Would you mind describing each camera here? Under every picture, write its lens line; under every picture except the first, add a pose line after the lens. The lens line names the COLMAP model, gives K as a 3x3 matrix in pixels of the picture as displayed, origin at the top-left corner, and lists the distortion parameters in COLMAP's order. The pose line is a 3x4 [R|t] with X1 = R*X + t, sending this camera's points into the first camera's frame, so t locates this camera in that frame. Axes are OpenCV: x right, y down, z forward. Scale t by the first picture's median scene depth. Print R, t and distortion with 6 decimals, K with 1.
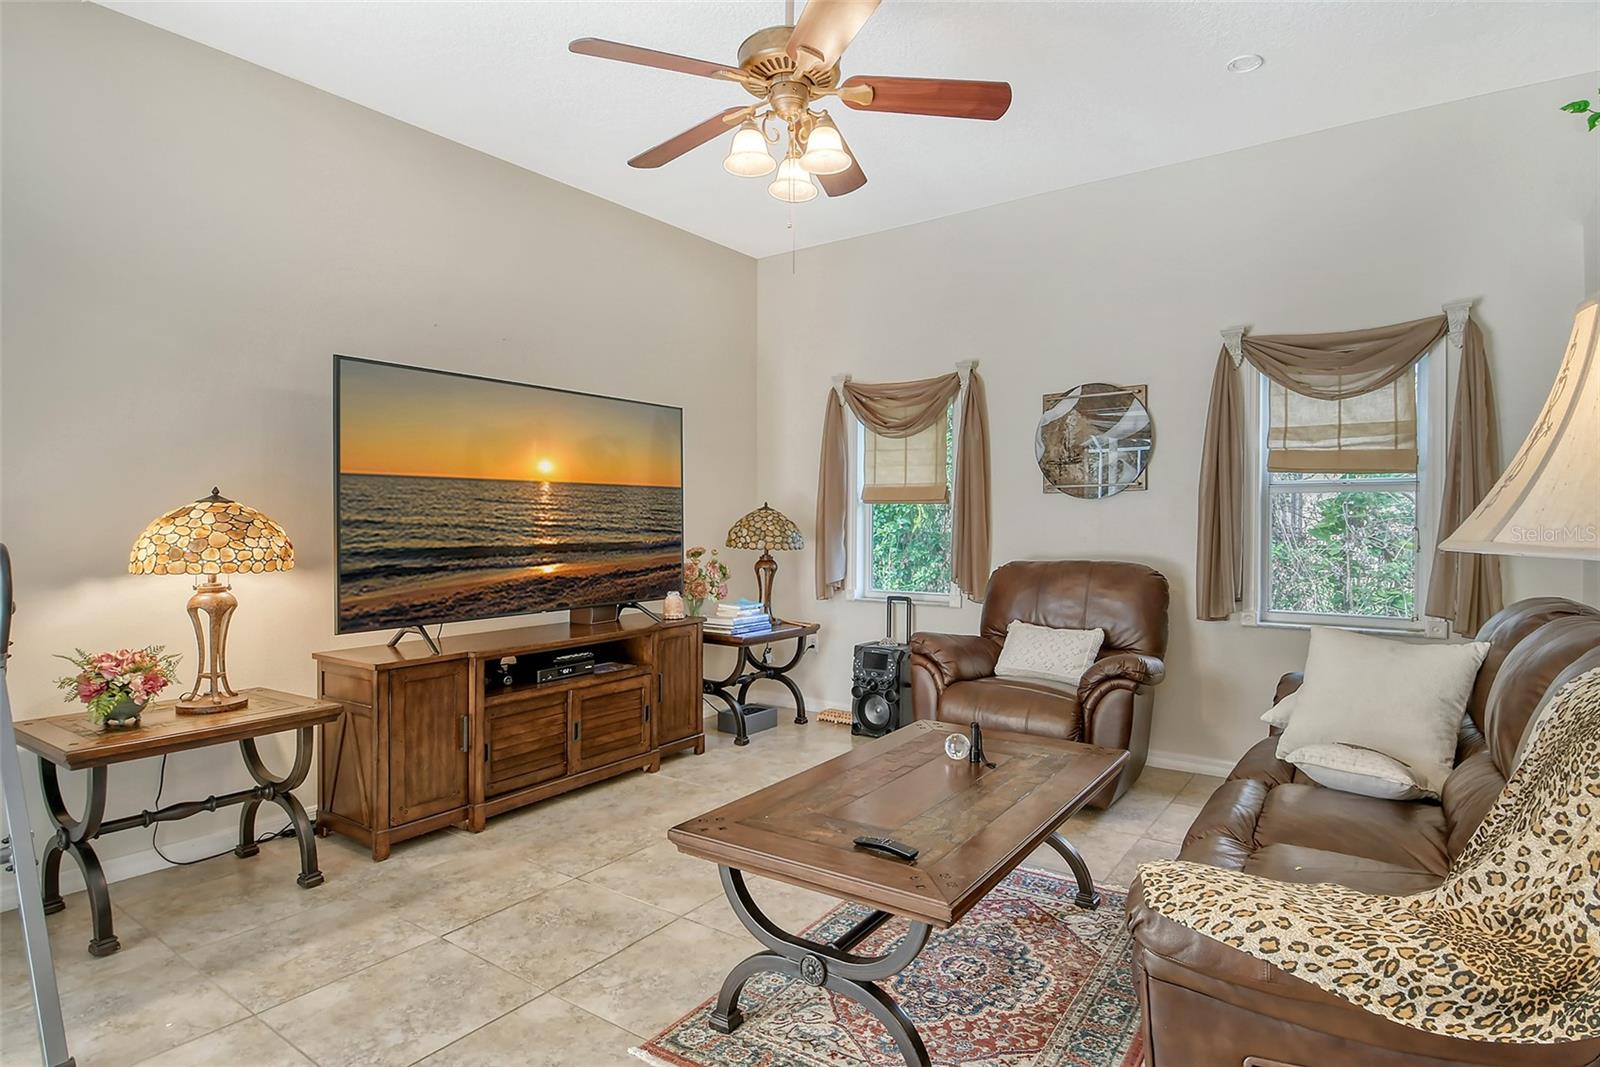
lens RADIAL K [[873.0, 0, 795.8], [0, 873.0, 530.1], [0, 0, 1]] dist [0.015144, -0.018748]
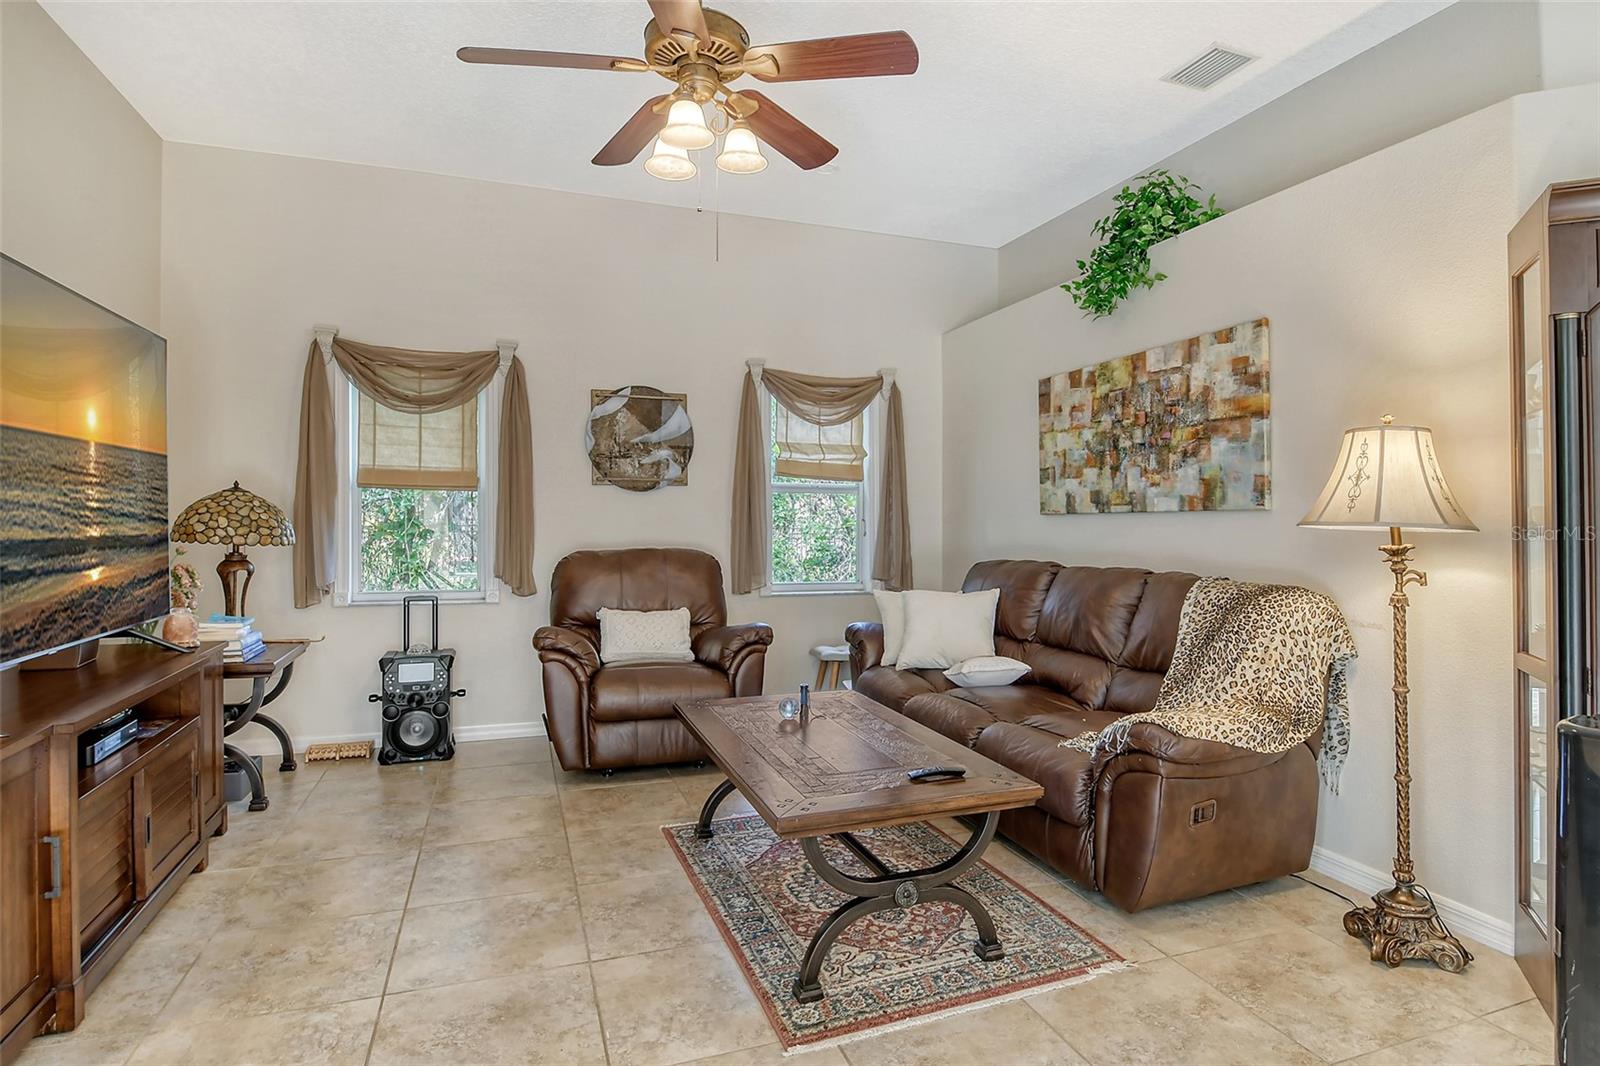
lens RADIAL K [[873.0, 0, 853.4], [0, 873.0, 522.1], [0, 0, 1]] dist [0.015144, -0.018748]
pose [[0.543904, 0.003037, 0.839142, -0.470302], [-0.000657, 0.999995, -0.003194, 0.005980], [-0.839147, 0.001186, 0.543903, 0.202413]]
